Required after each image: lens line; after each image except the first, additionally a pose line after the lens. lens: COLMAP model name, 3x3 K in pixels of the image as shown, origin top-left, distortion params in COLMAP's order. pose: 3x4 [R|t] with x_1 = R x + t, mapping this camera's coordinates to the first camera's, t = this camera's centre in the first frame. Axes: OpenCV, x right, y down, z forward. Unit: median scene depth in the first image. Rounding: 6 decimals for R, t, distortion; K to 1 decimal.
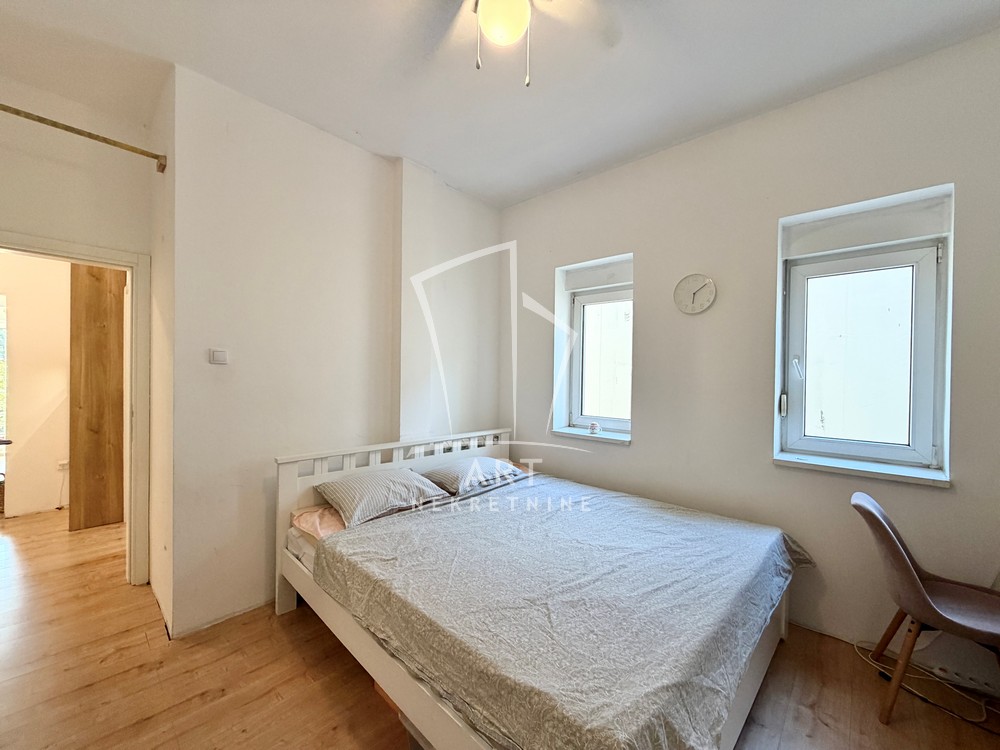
lens RADIAL K [[399.6, 0, 494.4], [0, 399.6, 377.2], [0, 0, 1]] dist [-0.001370, 0.000288]
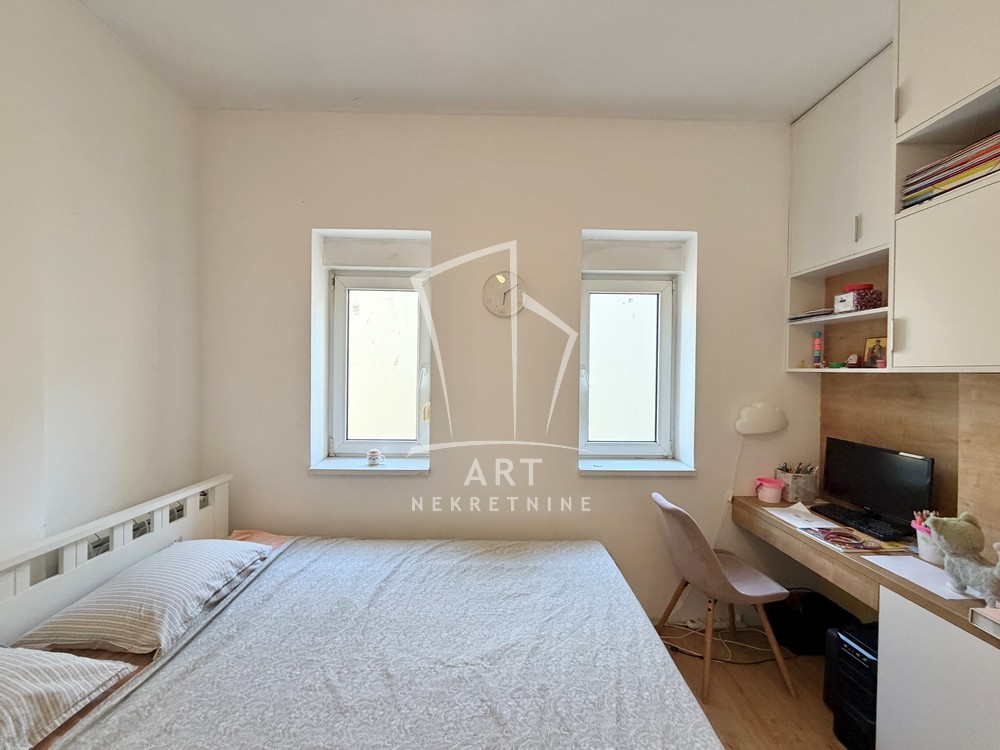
lens RADIAL K [[399.6, 0, 496.5], [0, 399.6, 374.7], [0, 0, 1]] dist [-0.001370, 0.000288]
pose [[0.716796, -0.012738, 0.697167, -0.127694], [0.005747, 0.999907, 0.012361, -0.041224], [-0.697259, -0.004853, 0.716802, 0.380303]]
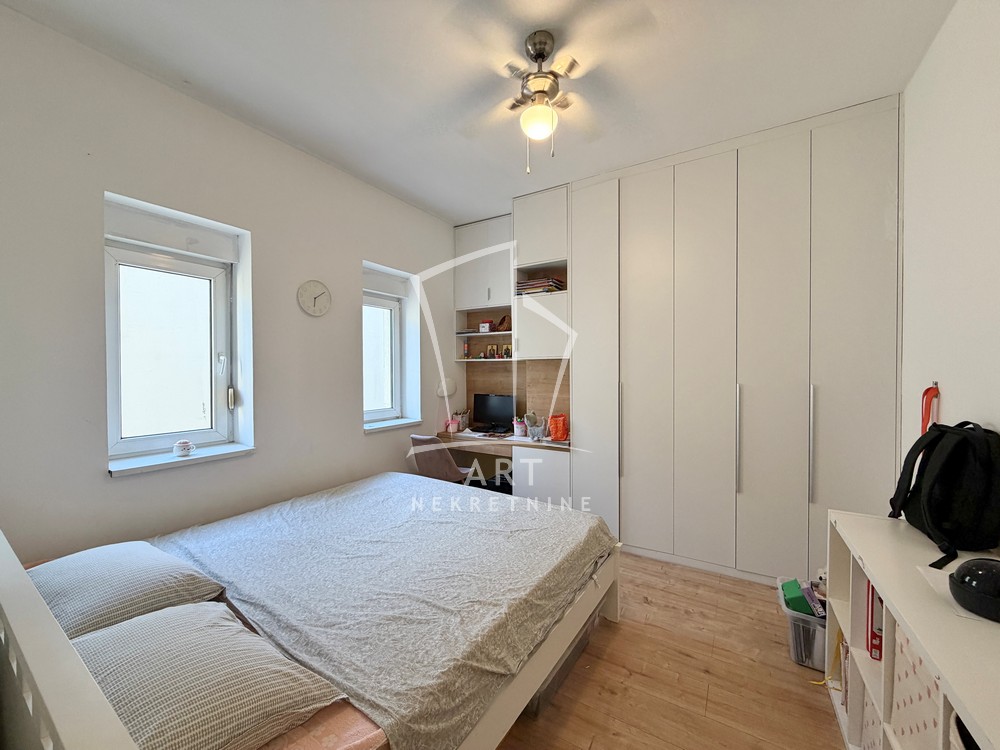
lens RADIAL K [[399.6, 0, 496.8], [0, 399.6, 376.7], [0, 0, 1]] dist [-0.001370, 0.000288]
pose [[-0.197809, -0.028692, 0.979820, -0.687649], [0.012799, 0.999411, 0.031850, -0.019866], [-0.980157, 0.018841, -0.197326, 0.725388]]
